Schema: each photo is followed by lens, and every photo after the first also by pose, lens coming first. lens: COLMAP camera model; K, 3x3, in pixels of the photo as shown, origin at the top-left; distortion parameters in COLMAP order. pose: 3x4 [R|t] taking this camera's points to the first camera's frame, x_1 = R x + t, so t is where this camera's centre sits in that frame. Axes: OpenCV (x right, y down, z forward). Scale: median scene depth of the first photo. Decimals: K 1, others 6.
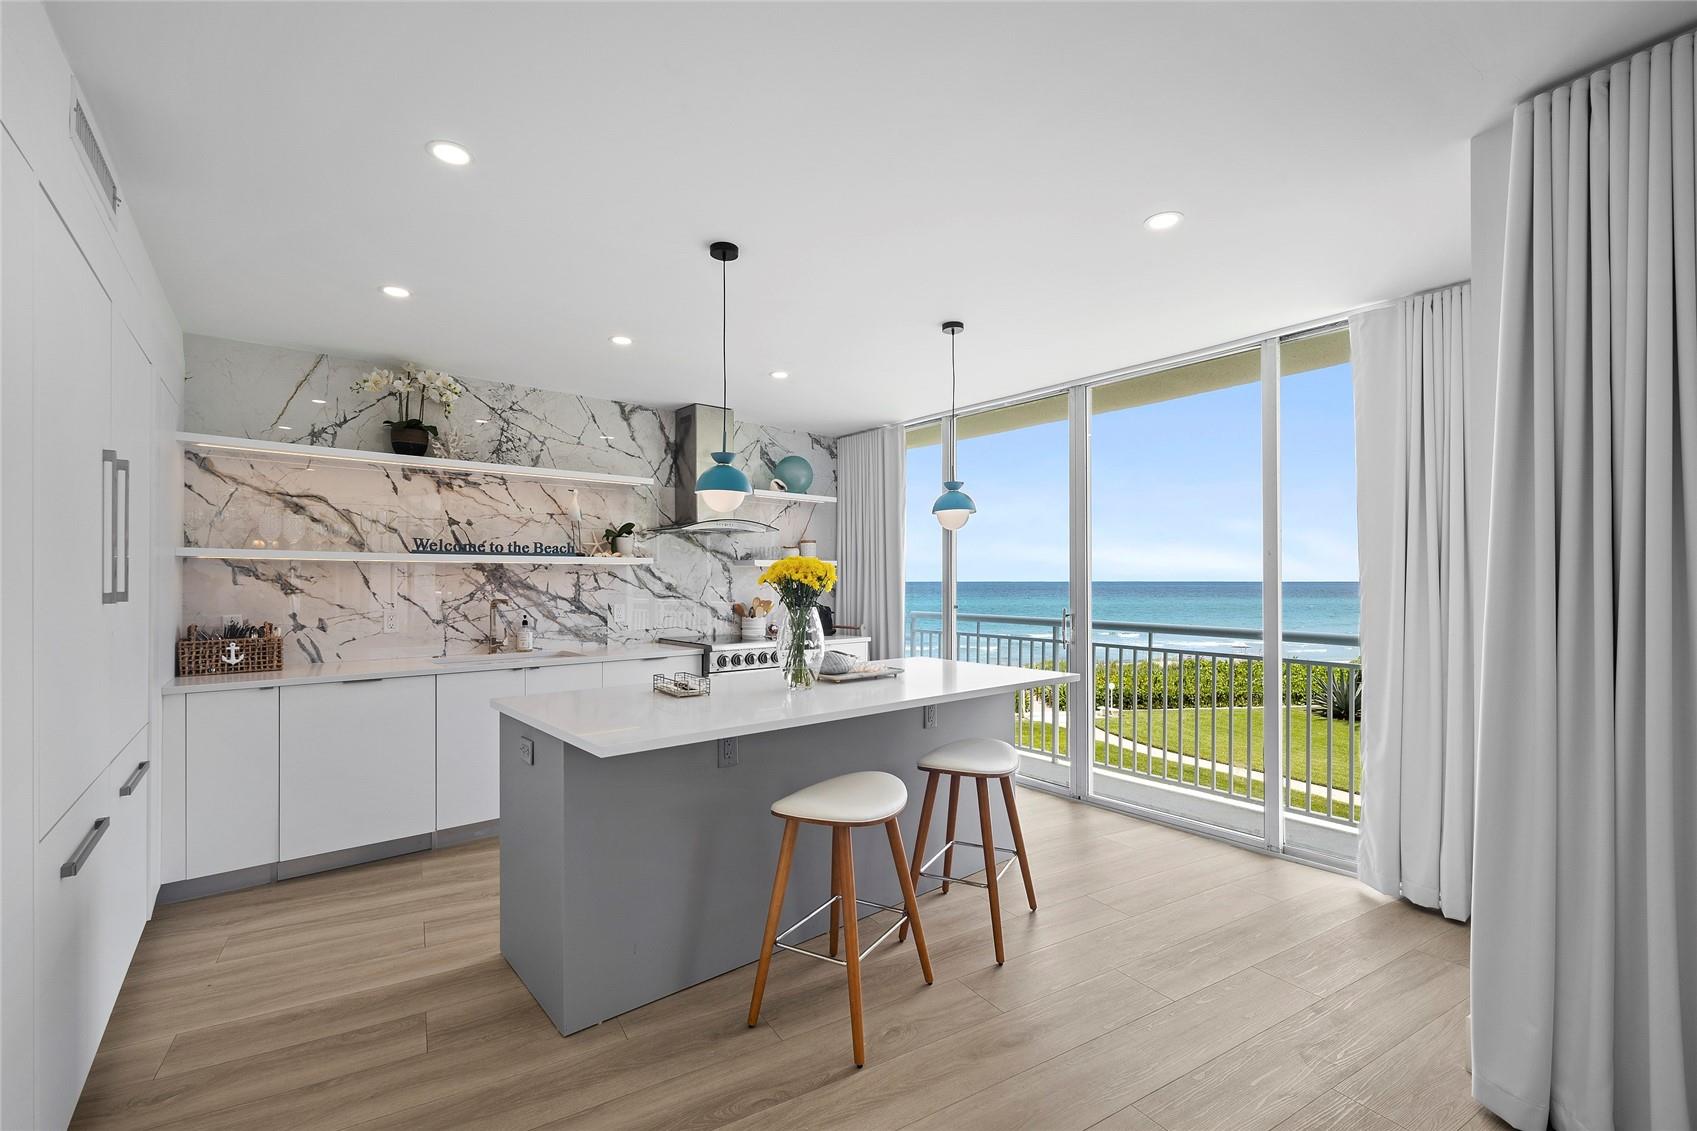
lens RADIAL K [[746.8, 0, 846.5], [0, 746.8, 572.9], [0, 0, 1]] dist [0.001442, -0.001068]
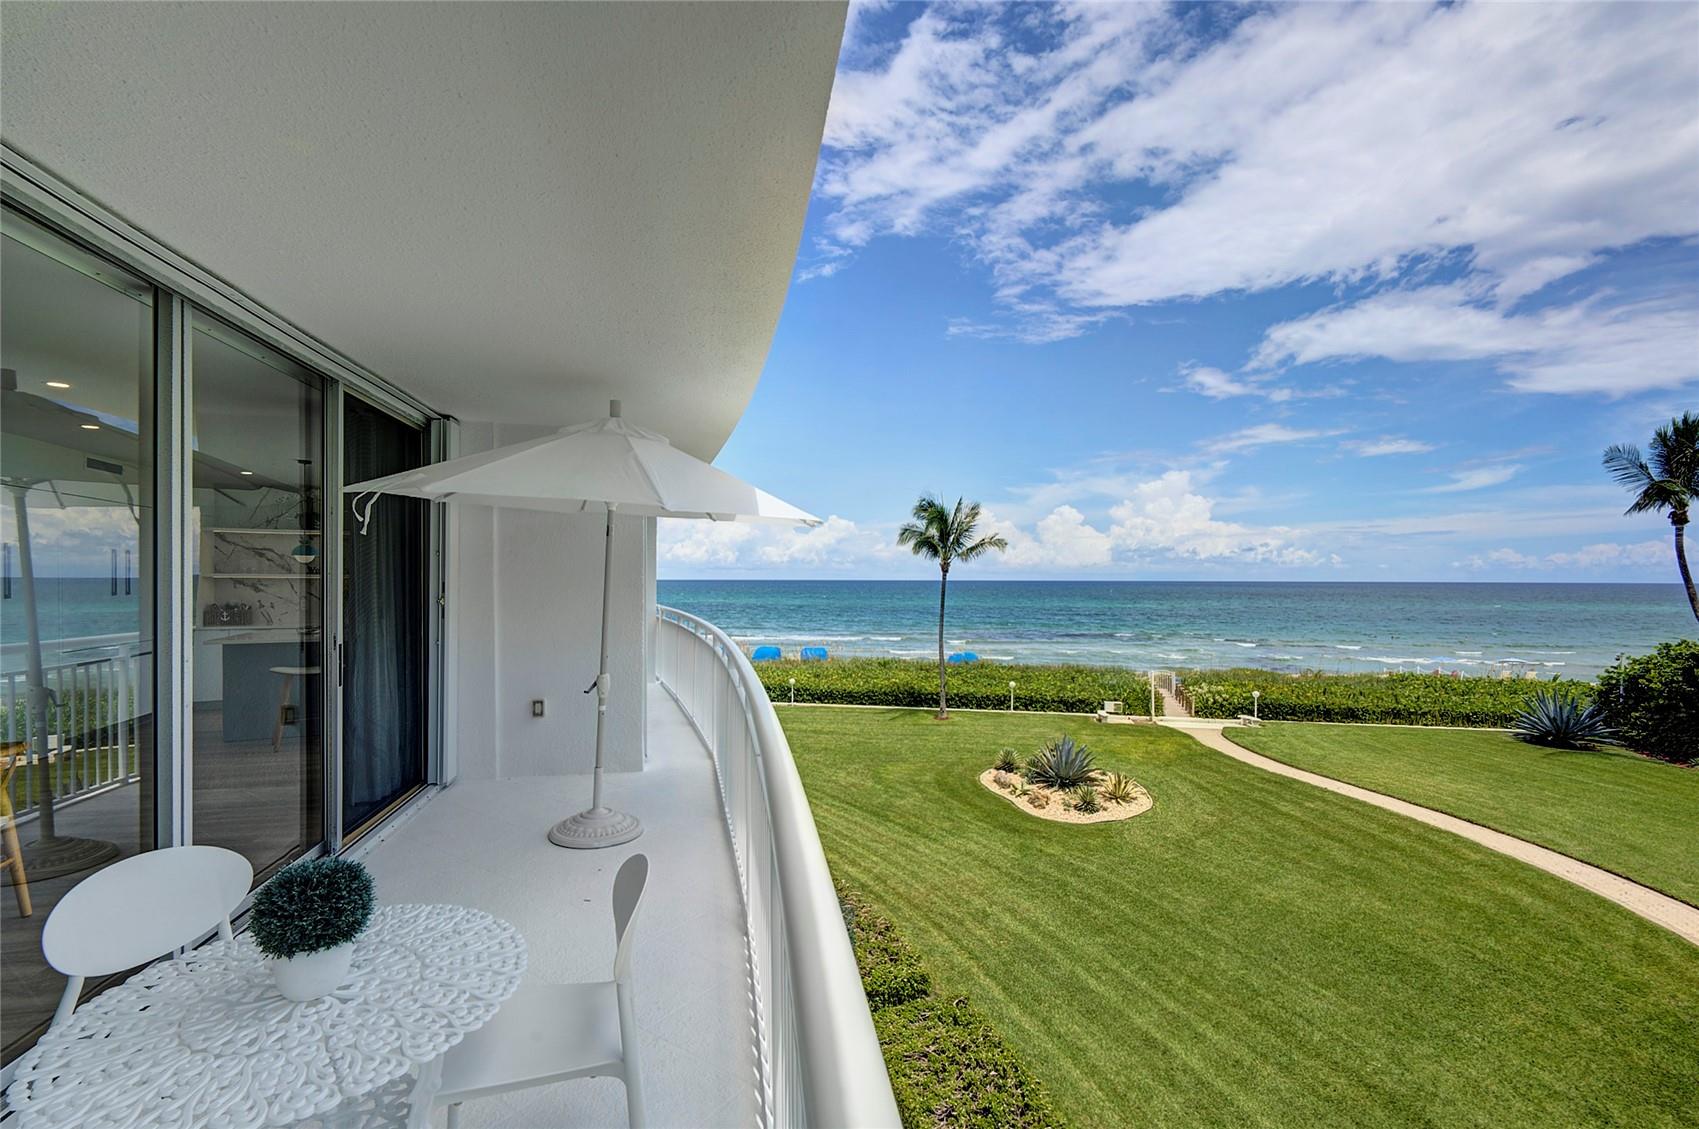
lens RADIAL K [[747.7, 0, 852.4], [0, 747.7, 573.6], [0, 0, 1]] dist [0.001442, -0.001068]
pose [[0.940860, 0.006637, -0.338731, 1.489190], [-0.003520, 0.999946, 0.009818, -0.048679], [0.338778, -0.008045, 0.940832, -0.465689]]
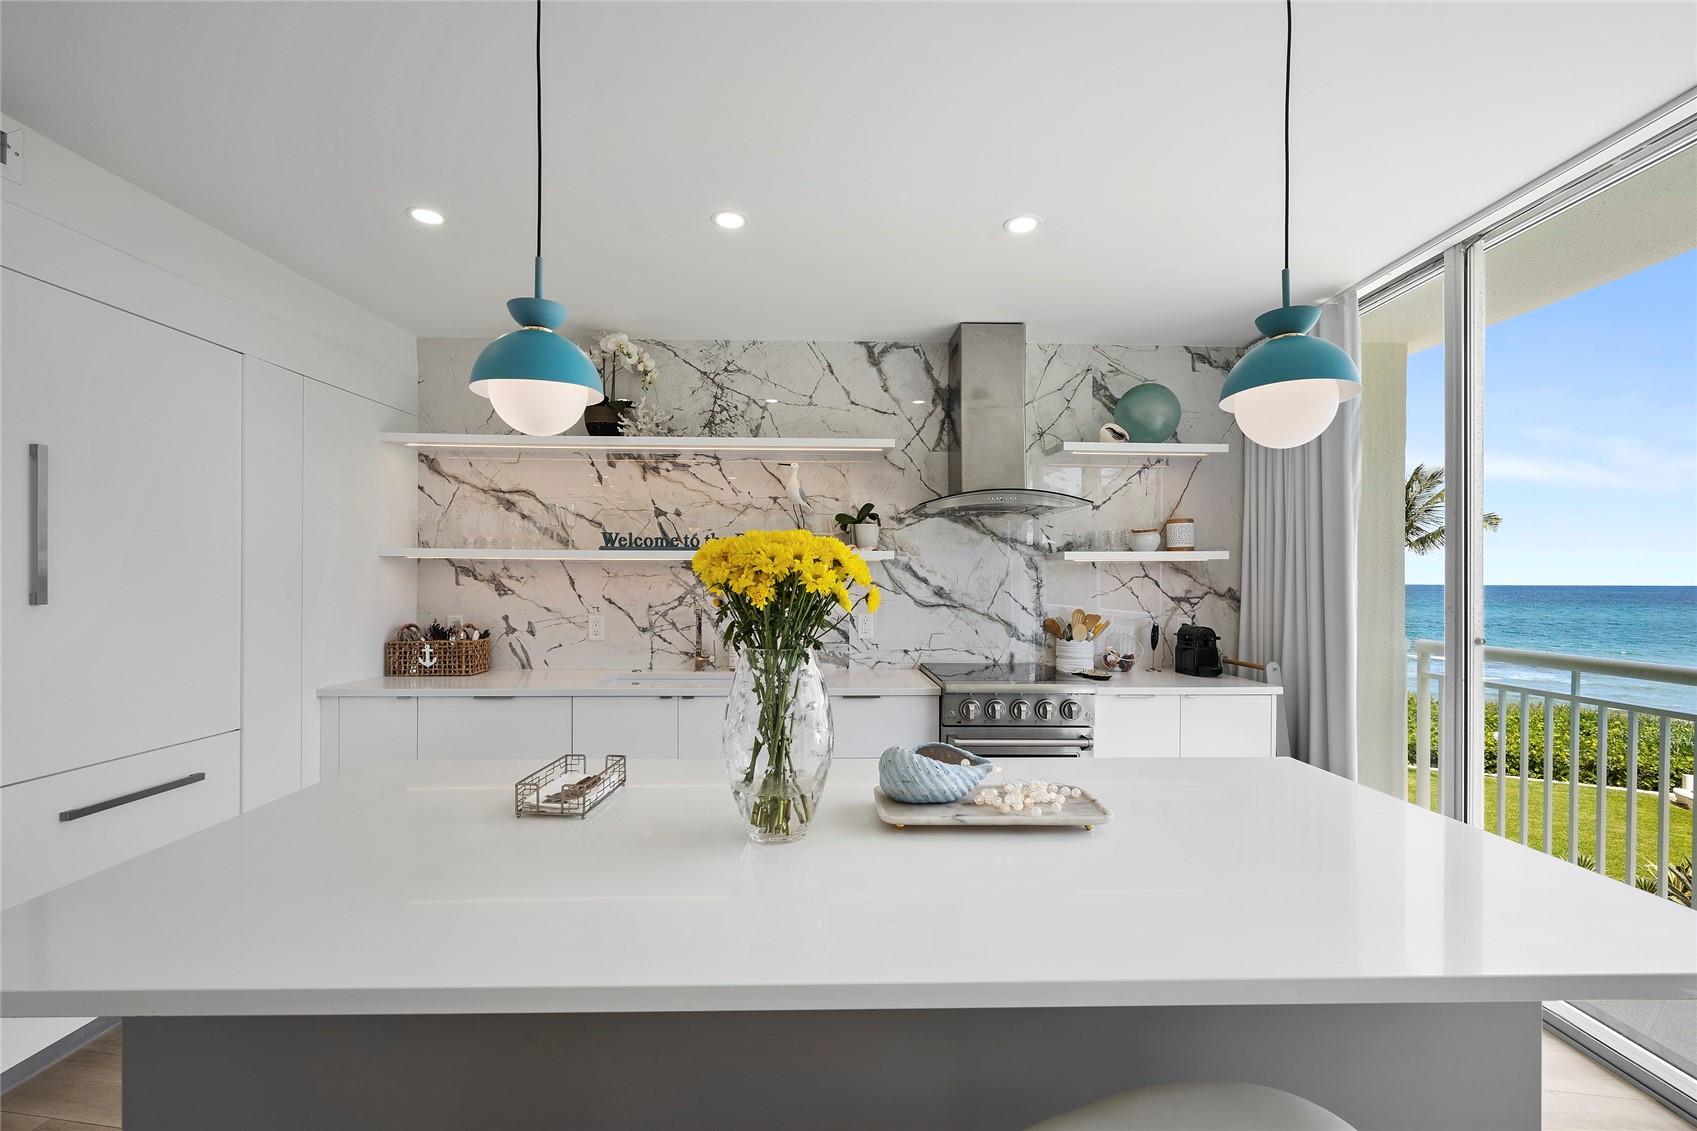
lens RADIAL K [[746.8, 0, 847.0], [0, 746.8, 577.3], [0, 0, 1]] dist [0.001442, -0.001068]
pose [[0.773002, 0.000623, -0.634404, 0.168227], [0.002204, 0.999991, 0.003669, 0.002518], [0.634400, -0.004234, 0.772993, 0.456393]]
